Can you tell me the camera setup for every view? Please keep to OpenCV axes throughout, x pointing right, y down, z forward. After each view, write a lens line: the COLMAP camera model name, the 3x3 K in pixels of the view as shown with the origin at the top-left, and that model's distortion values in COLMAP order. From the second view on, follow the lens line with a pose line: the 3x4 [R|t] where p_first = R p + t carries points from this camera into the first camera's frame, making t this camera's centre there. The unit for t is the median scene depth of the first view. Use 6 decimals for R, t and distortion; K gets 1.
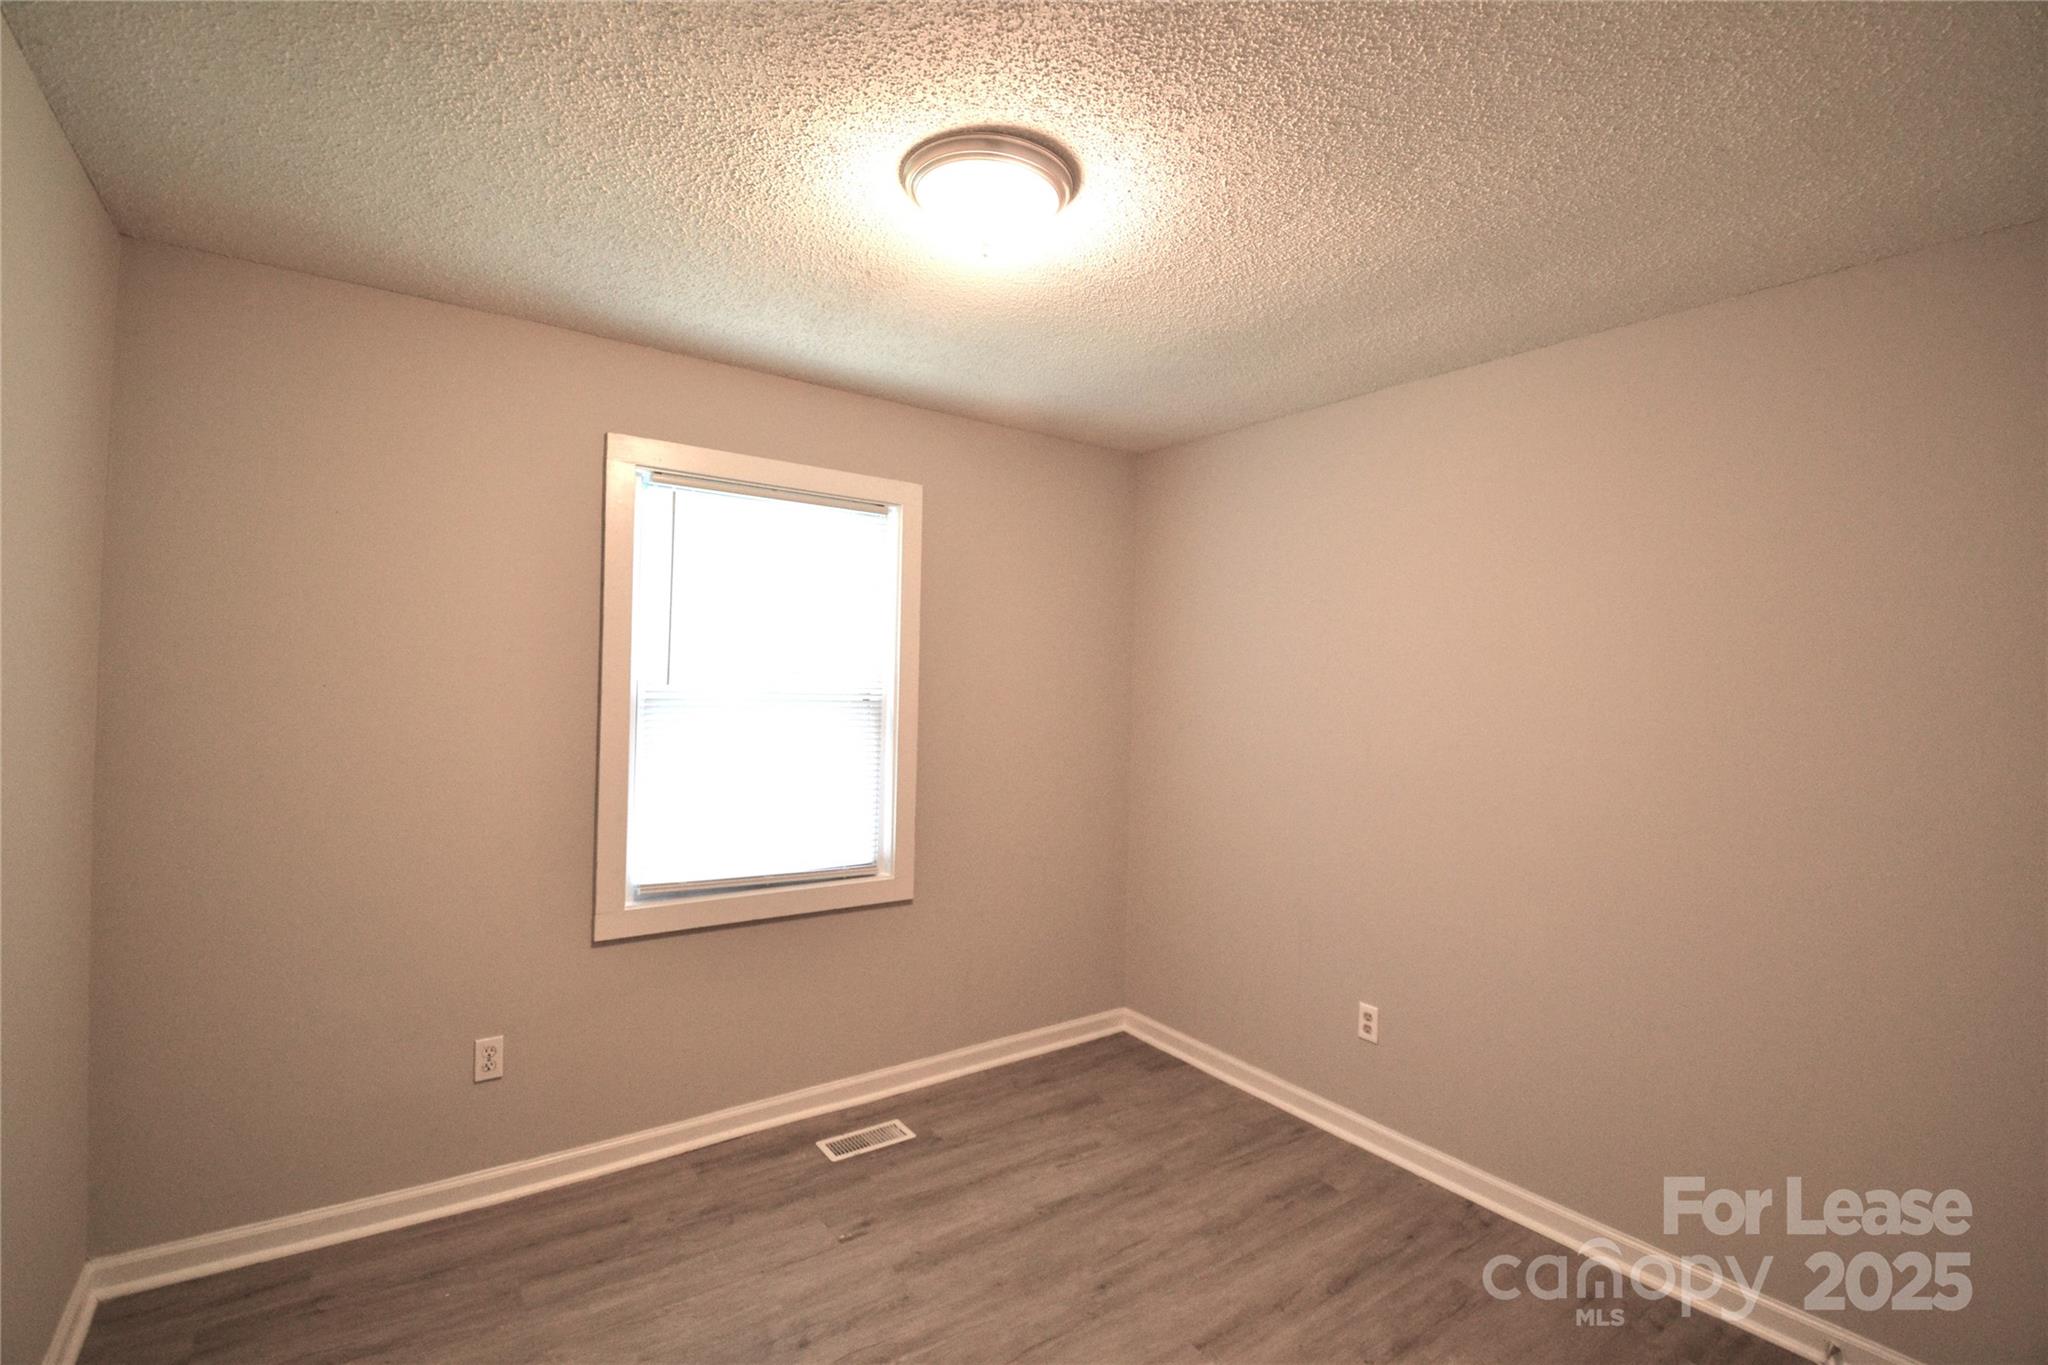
lens RADIAL K [[925.8, 0, 1025.8], [0, 925.8, 672.7], [0, 0, 1]] dist [0.001772, -0.005633]
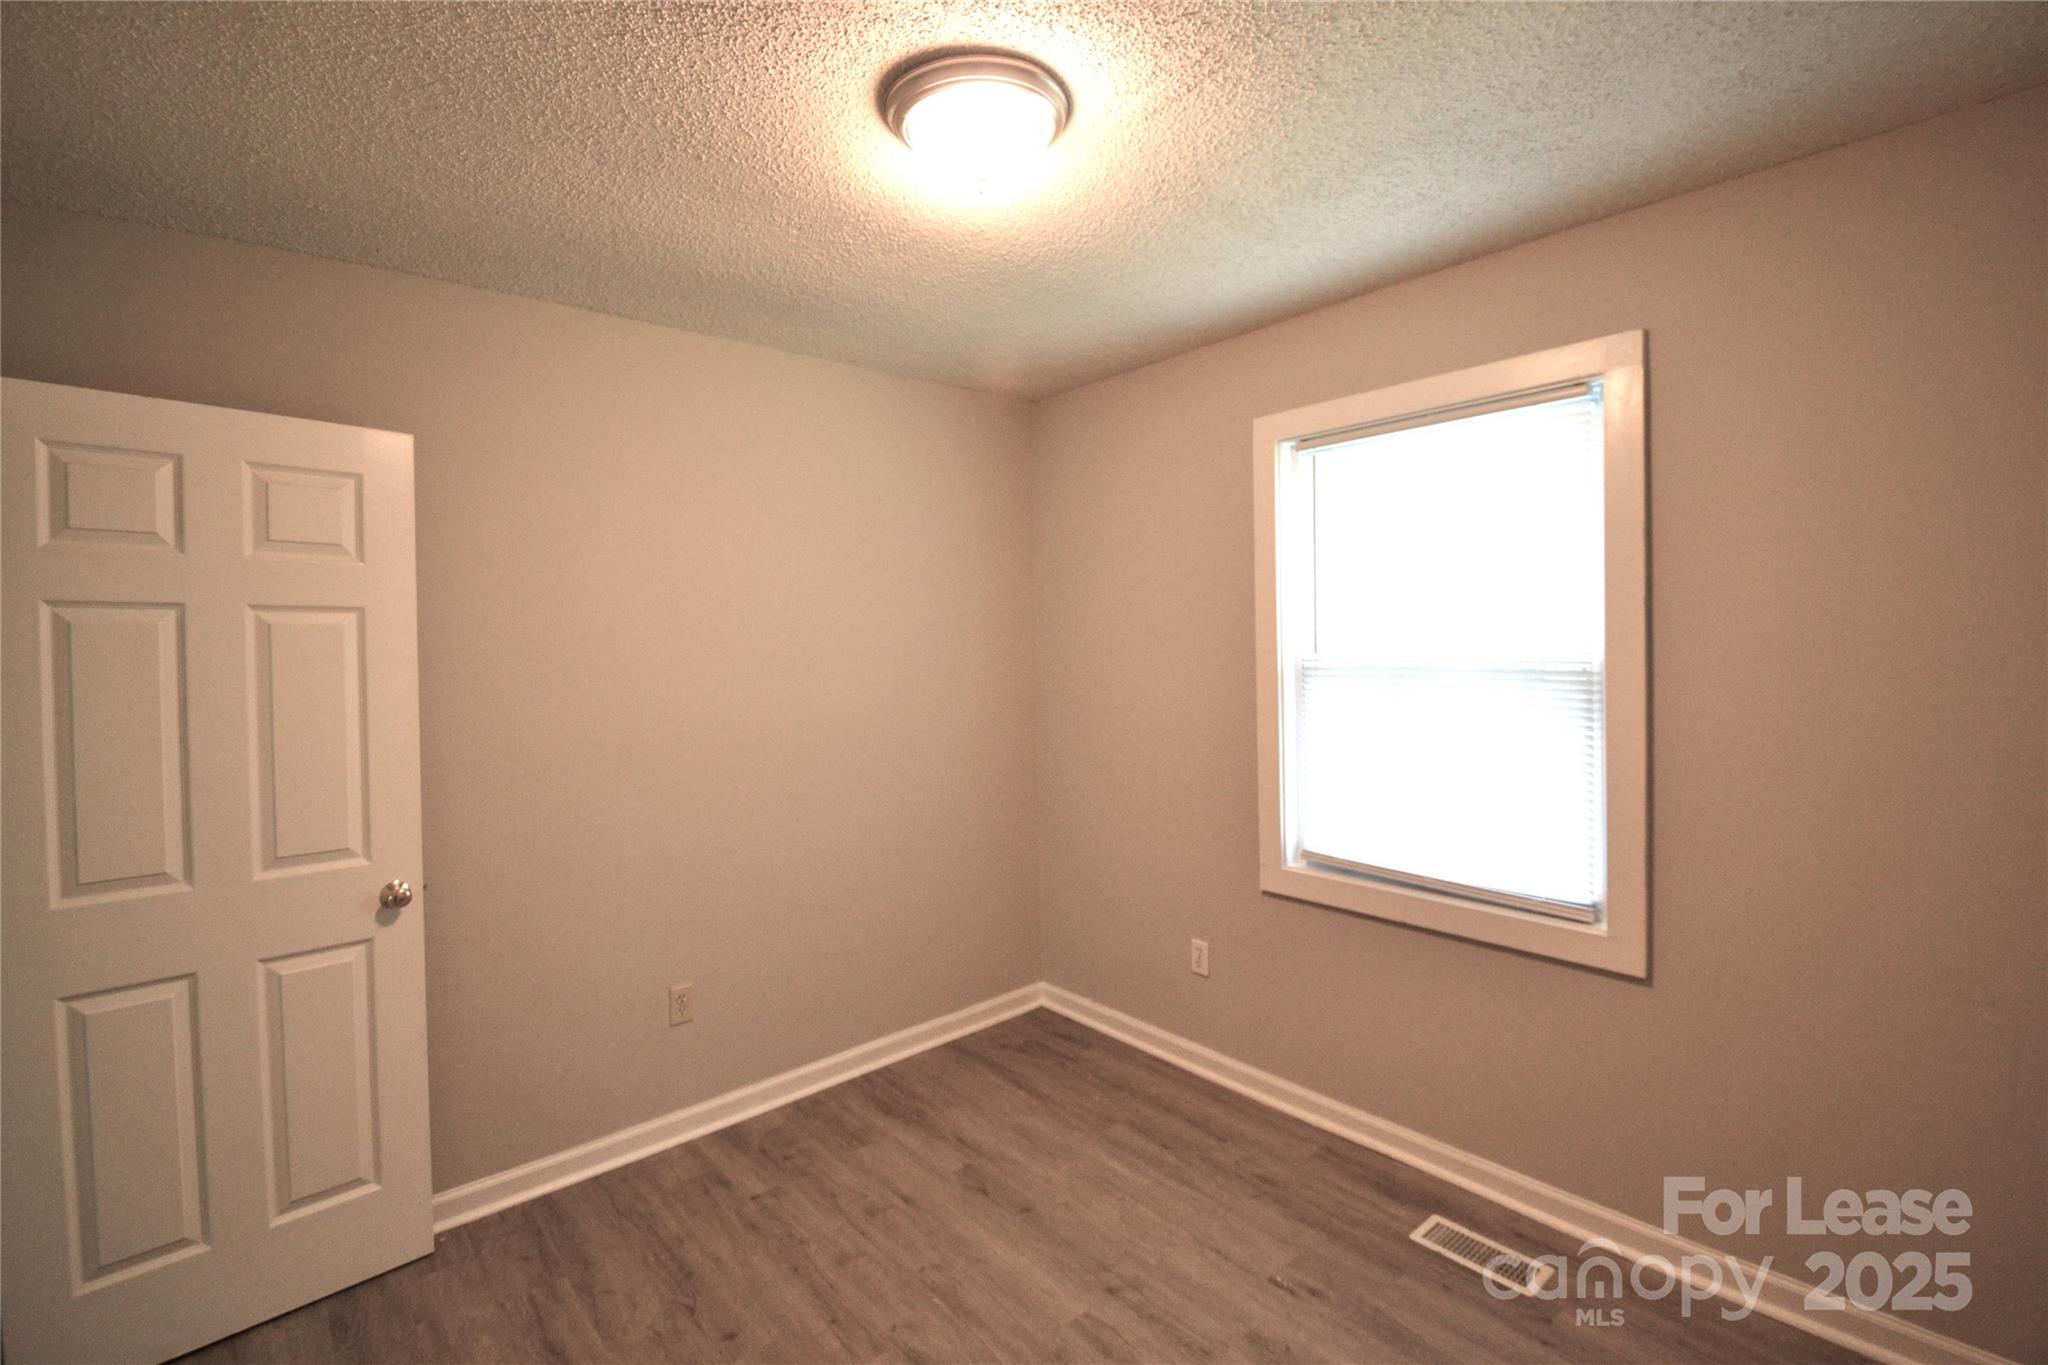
lens RADIAL K [[925.8, 0, 1036.3], [0, 925.8, 673.0], [0, 0, 1]] dist [0.001772, -0.005633]
pose [[0.080523, 0.001885, -0.996751, 0.631804], [0.027439, 0.999615, 0.004107, 0.025496], [0.996375, -0.027681, 0.080440, 0.691047]]
